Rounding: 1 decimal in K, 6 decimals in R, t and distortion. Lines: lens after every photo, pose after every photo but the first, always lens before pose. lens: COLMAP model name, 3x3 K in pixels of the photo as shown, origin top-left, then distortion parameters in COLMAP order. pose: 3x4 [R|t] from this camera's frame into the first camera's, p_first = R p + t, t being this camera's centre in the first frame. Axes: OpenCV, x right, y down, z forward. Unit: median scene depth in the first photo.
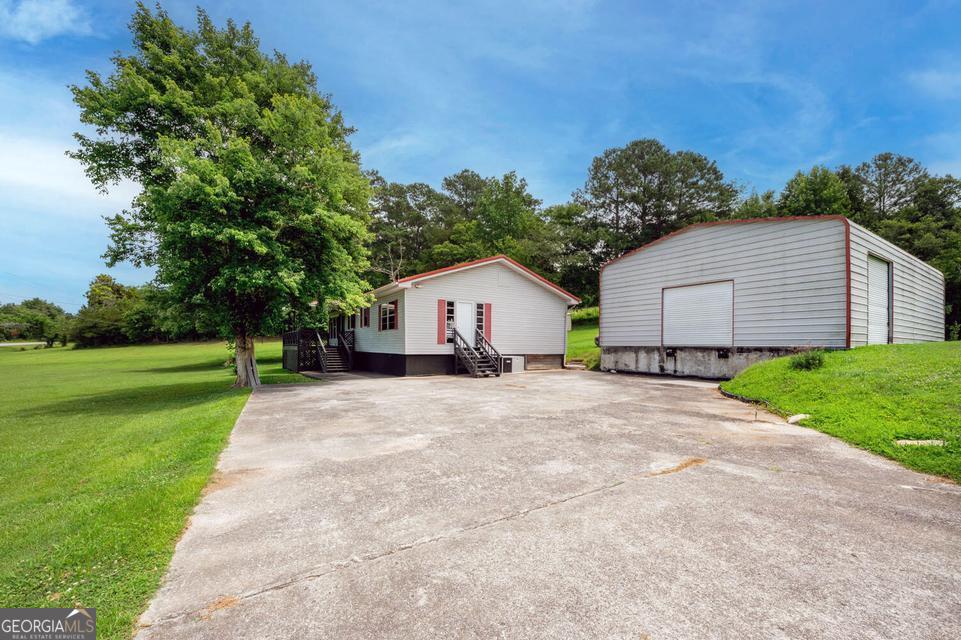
lens RADIAL K [[387.0, 0, 529.7], [0, 387.0, 339.5], [0, 0, 1]] dist [0.001774, -0.001502]
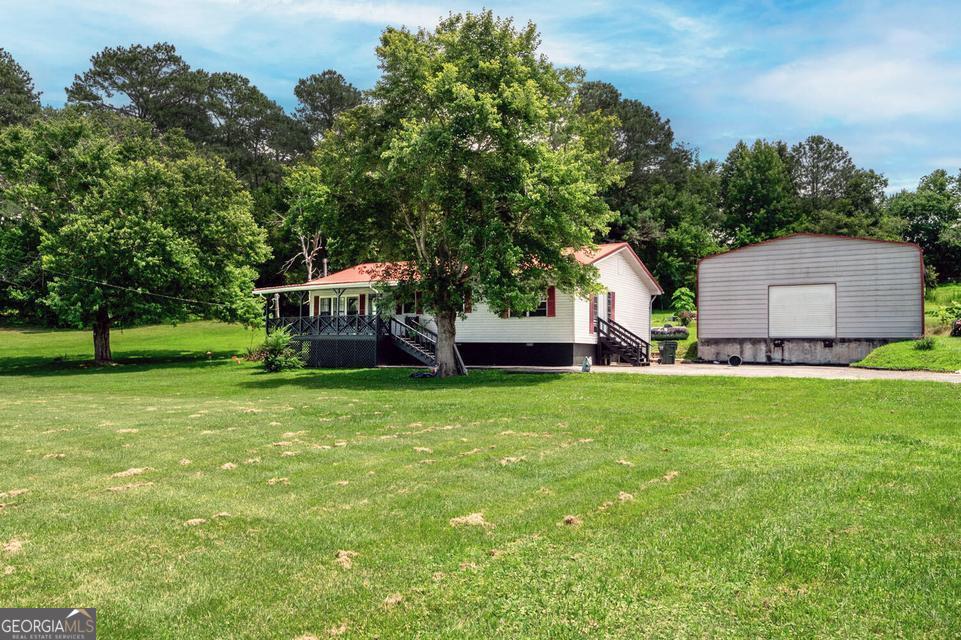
lens RADIAL K [[713.4, 0, 477.3], [0, 713.4, 322.7], [0, 0, 1]] dist [-0.010492, -0.005173]
pose [[0.918219, 0.021915, 0.395467, -1.242944], [-0.010484, 0.999463, -0.031044, 0.046591], [-0.395935, 0.024359, 0.917956, -0.543388]]
